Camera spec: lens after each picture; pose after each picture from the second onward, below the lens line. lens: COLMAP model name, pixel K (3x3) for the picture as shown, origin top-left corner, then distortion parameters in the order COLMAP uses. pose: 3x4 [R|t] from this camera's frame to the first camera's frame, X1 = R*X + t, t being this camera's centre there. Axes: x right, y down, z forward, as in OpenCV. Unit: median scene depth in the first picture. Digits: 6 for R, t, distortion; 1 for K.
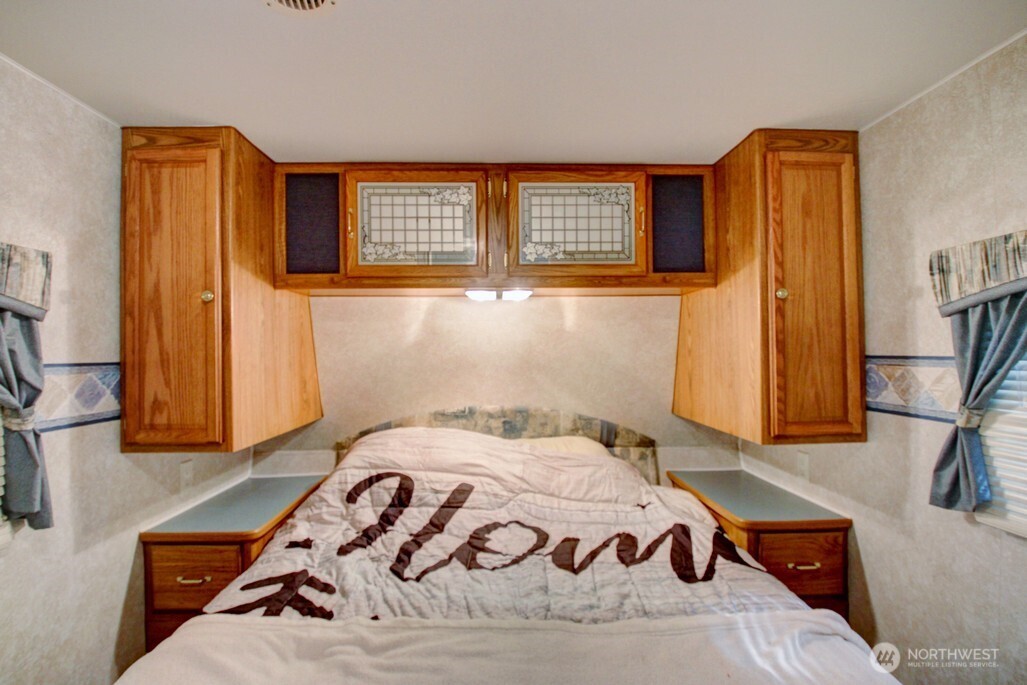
lens RADIAL K [[477.6, 0, 513.1], [0, 477.6, 346.8], [0, 0, 1]] dist [-0.029140, -0.001159]
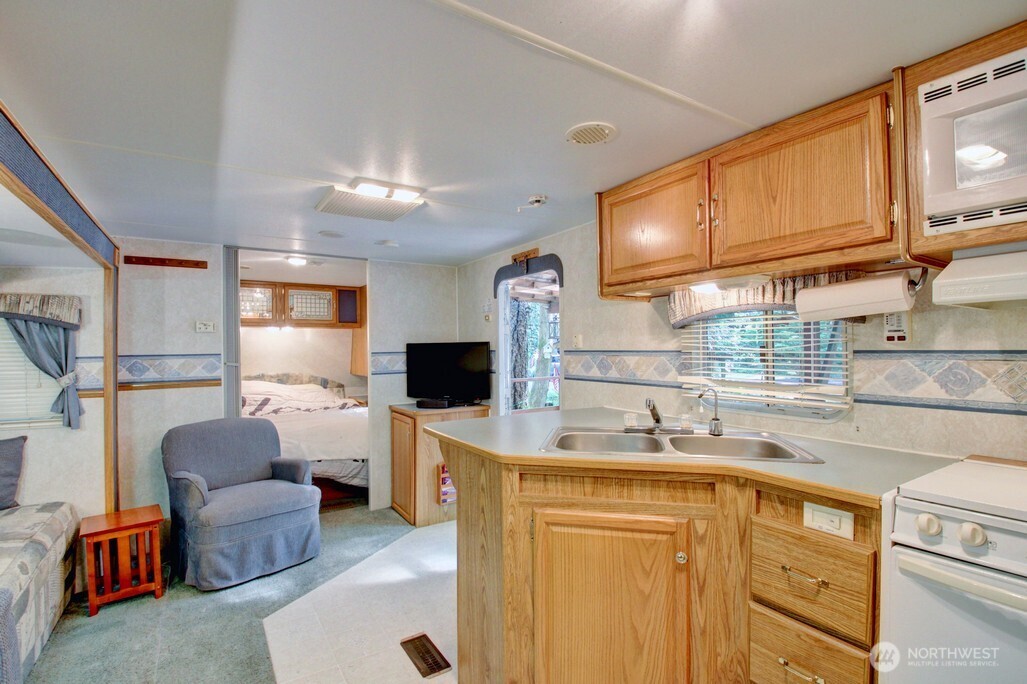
lens RADIAL K [[477.6, 0, 517.3], [0, 477.6, 346.8], [0, 0, 1]] dist [-0.029140, -0.001159]
pose [[0.859886, 0.003716, 0.510472, -0.236291], [-0.007305, 0.999961, 0.005026, -0.029174], [-0.510433, -0.008051, 0.859880, -1.932409]]
